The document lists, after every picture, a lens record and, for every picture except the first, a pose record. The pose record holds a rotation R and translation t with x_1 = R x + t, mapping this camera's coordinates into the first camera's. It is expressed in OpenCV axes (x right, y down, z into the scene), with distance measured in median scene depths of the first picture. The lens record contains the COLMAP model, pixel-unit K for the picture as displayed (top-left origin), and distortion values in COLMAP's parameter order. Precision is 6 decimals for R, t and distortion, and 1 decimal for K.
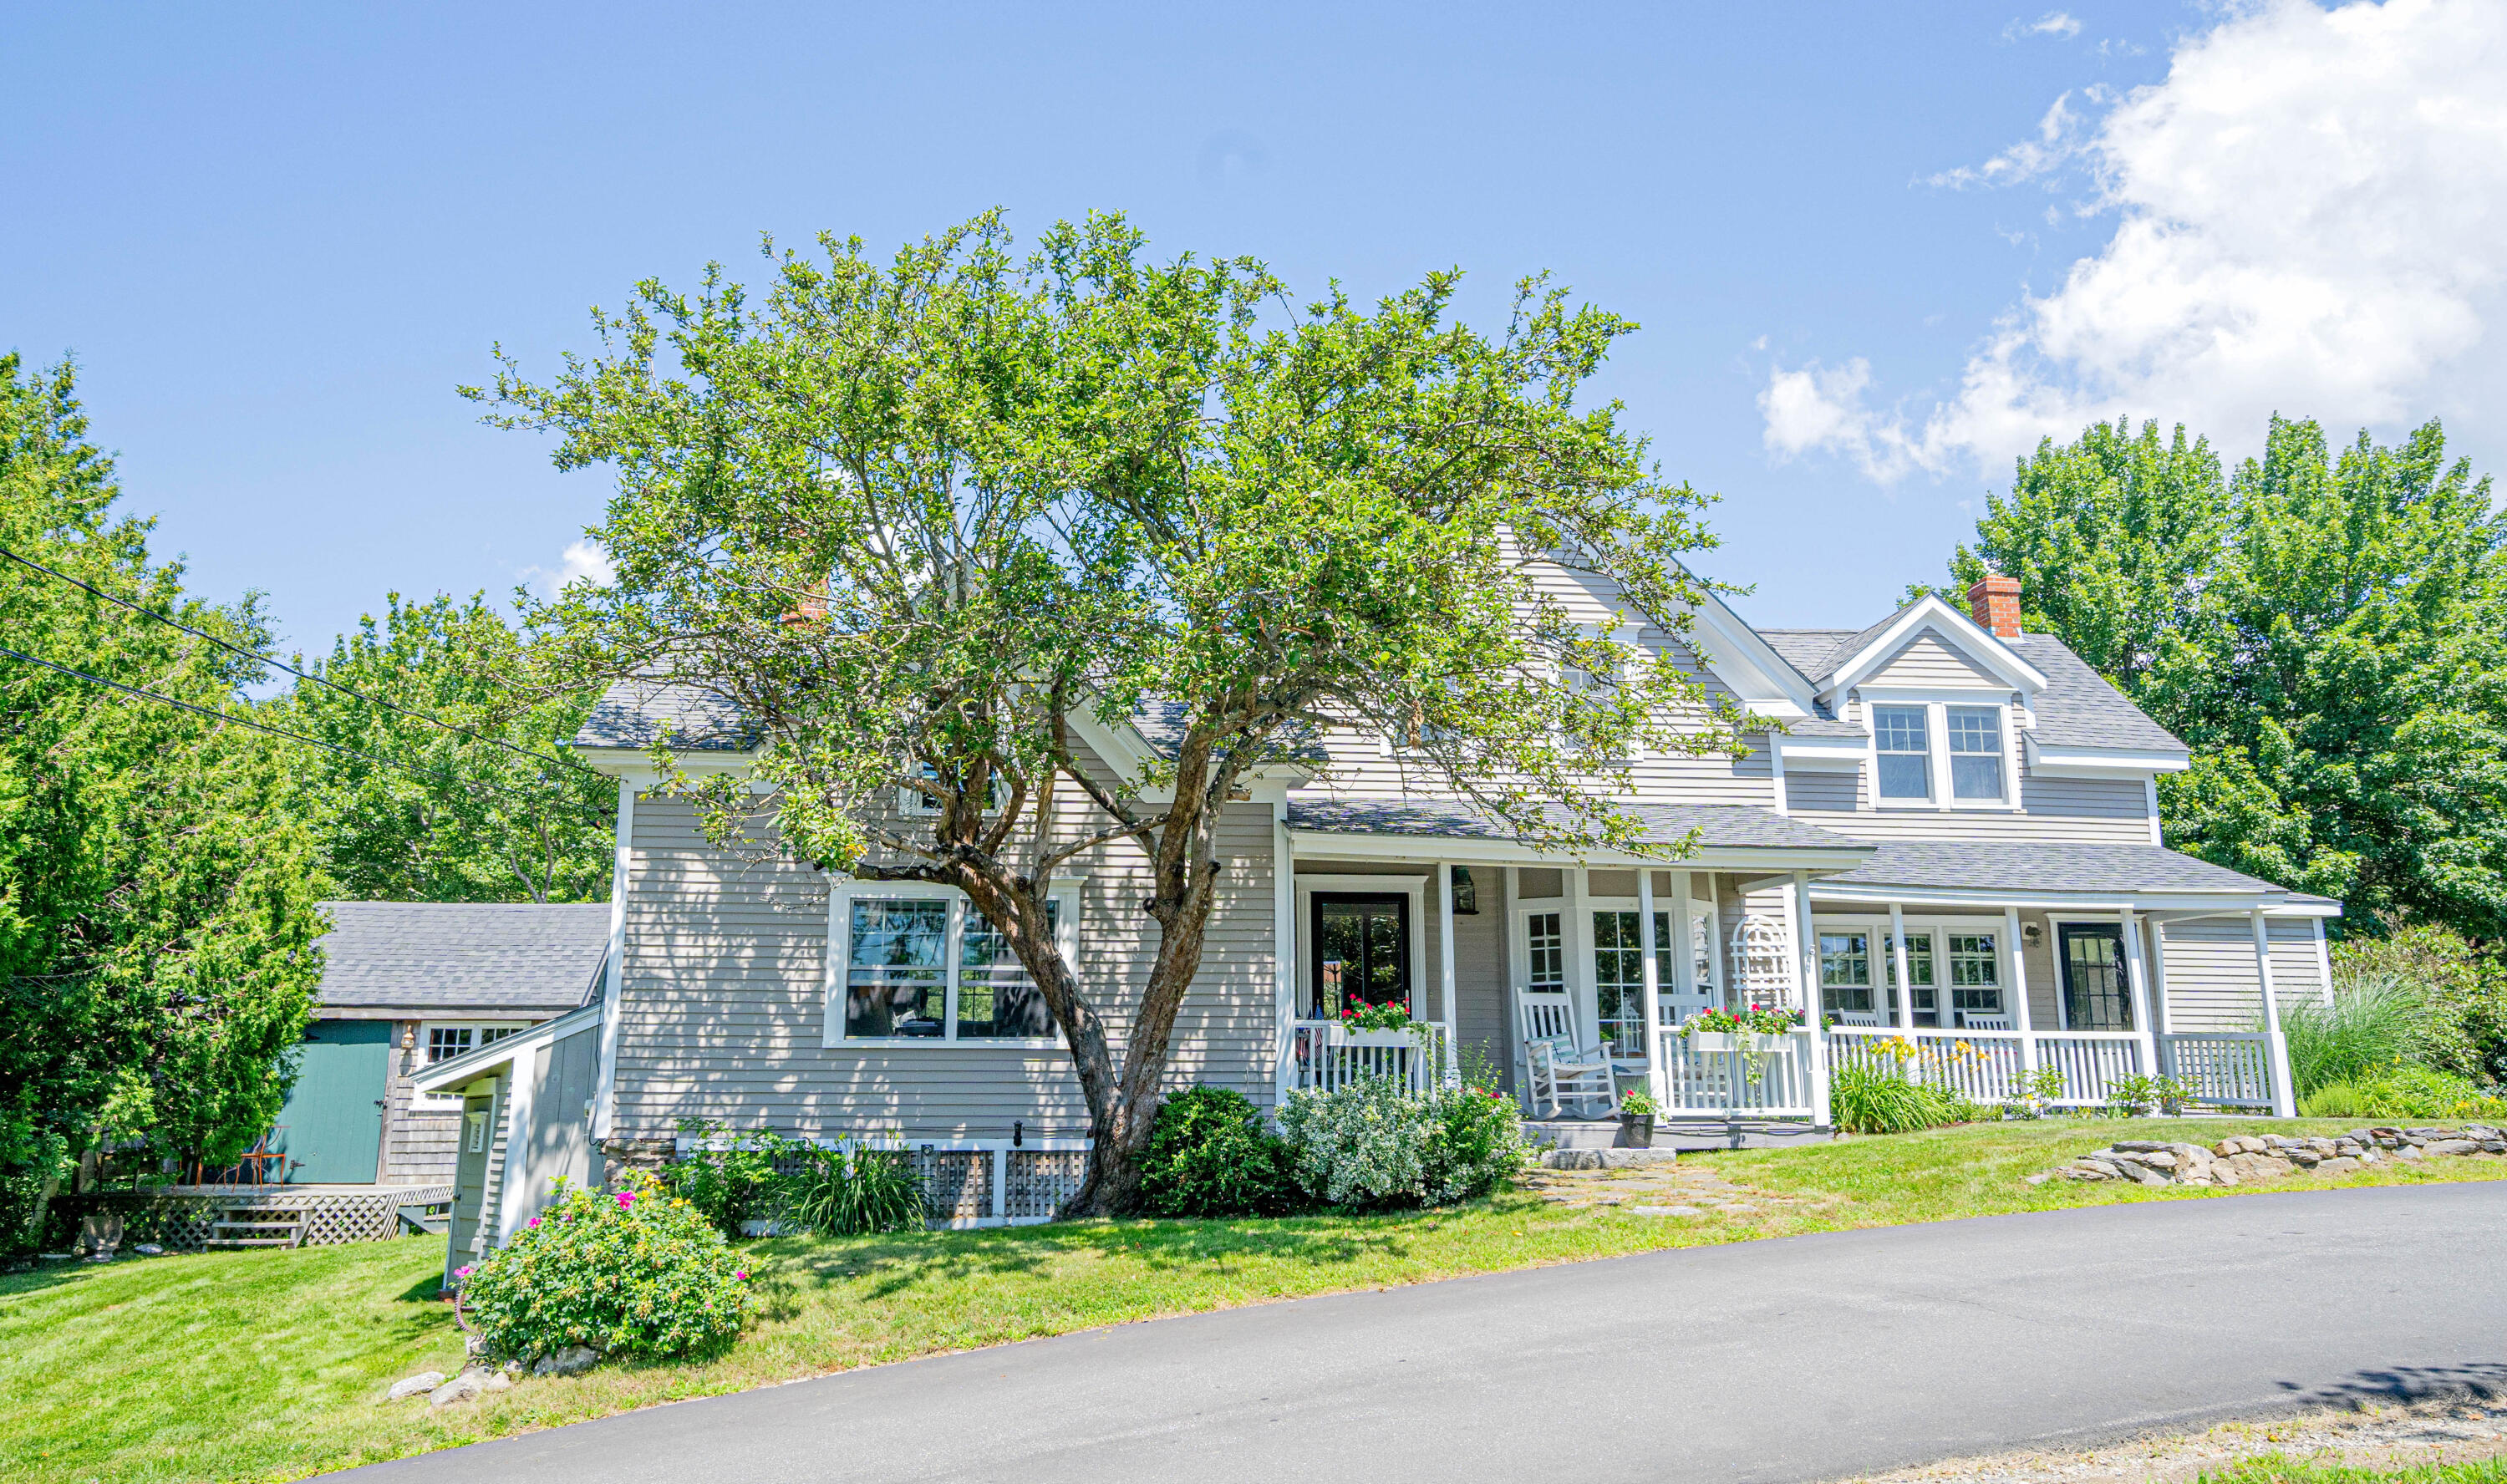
lens RADIAL K [[1647.6, 0, 1259.9], [0, 1647.6, 735.7], [0, 0, 1]] dist [-0.000801, 0.000211]
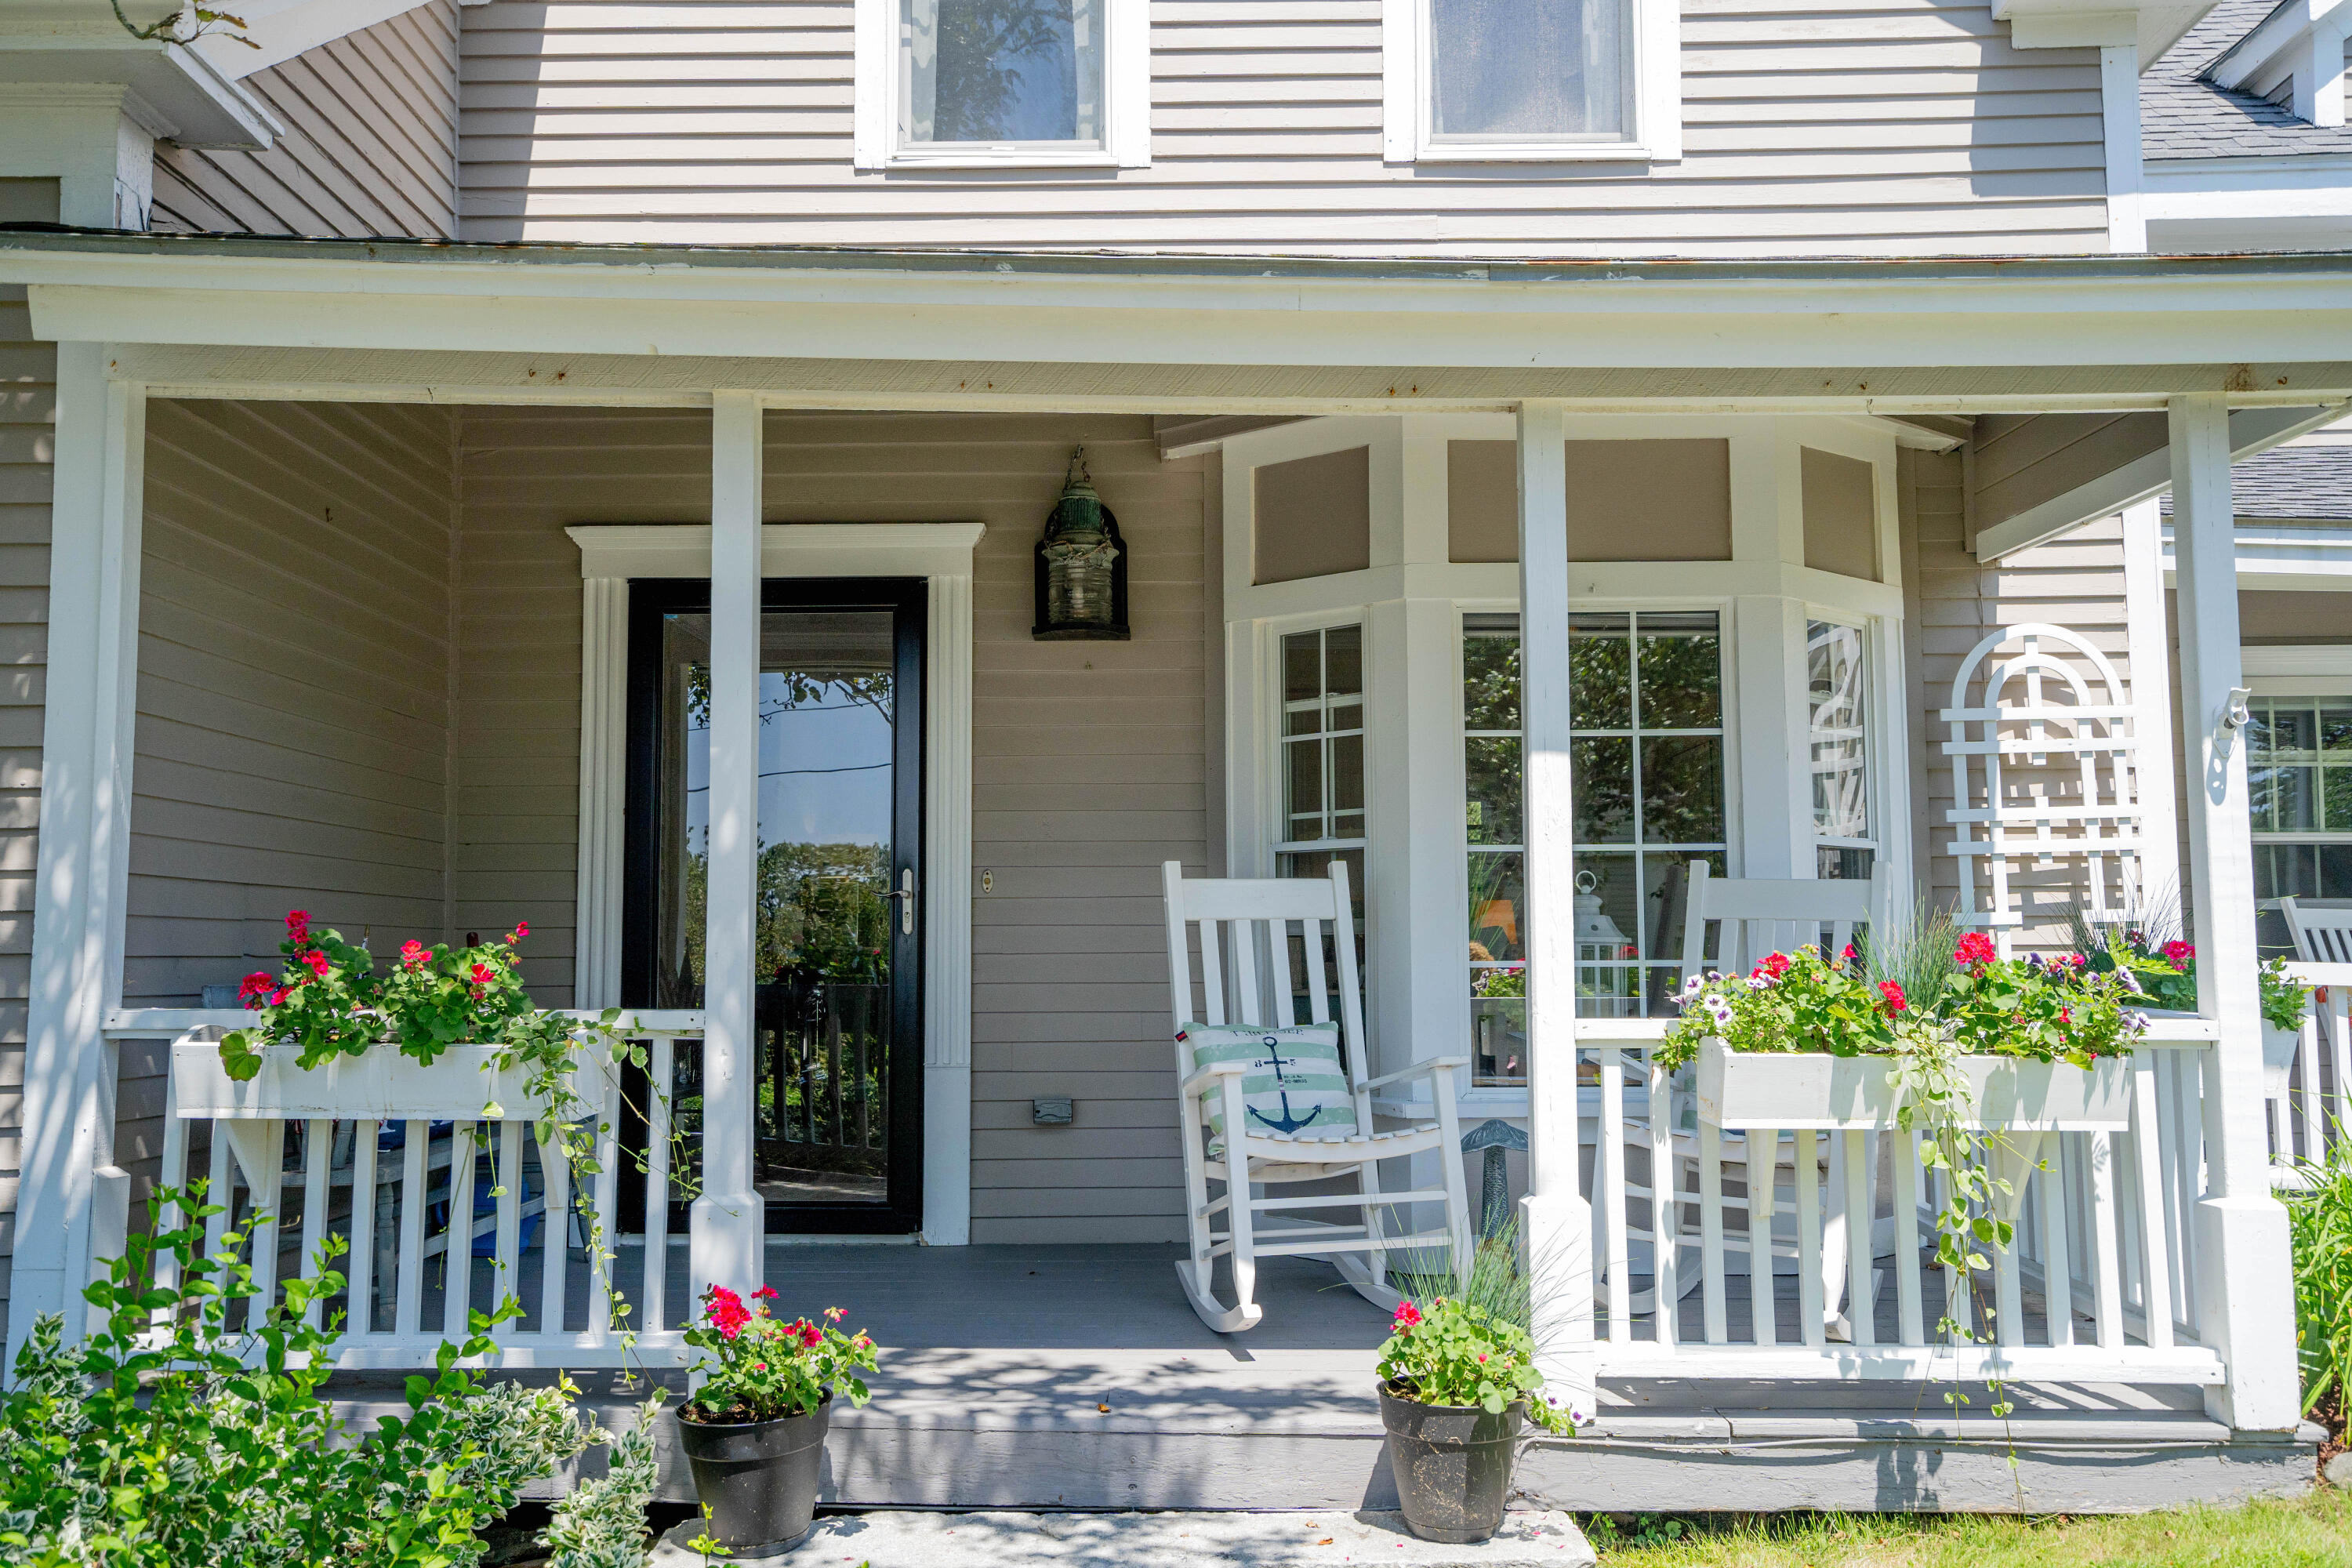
lens RADIAL K [[2129.8, 0, 1164.4], [0, 2129.8, 782.6], [0, 0, 1]] dist [0.061426, 0.007087]
pose [[0.992776, -0.012248, -0.119359, 0.187436], [0.027729, 0.991267, 0.128919, 0.082308], [0.116738, -0.131297, 0.984446, 0.578185]]
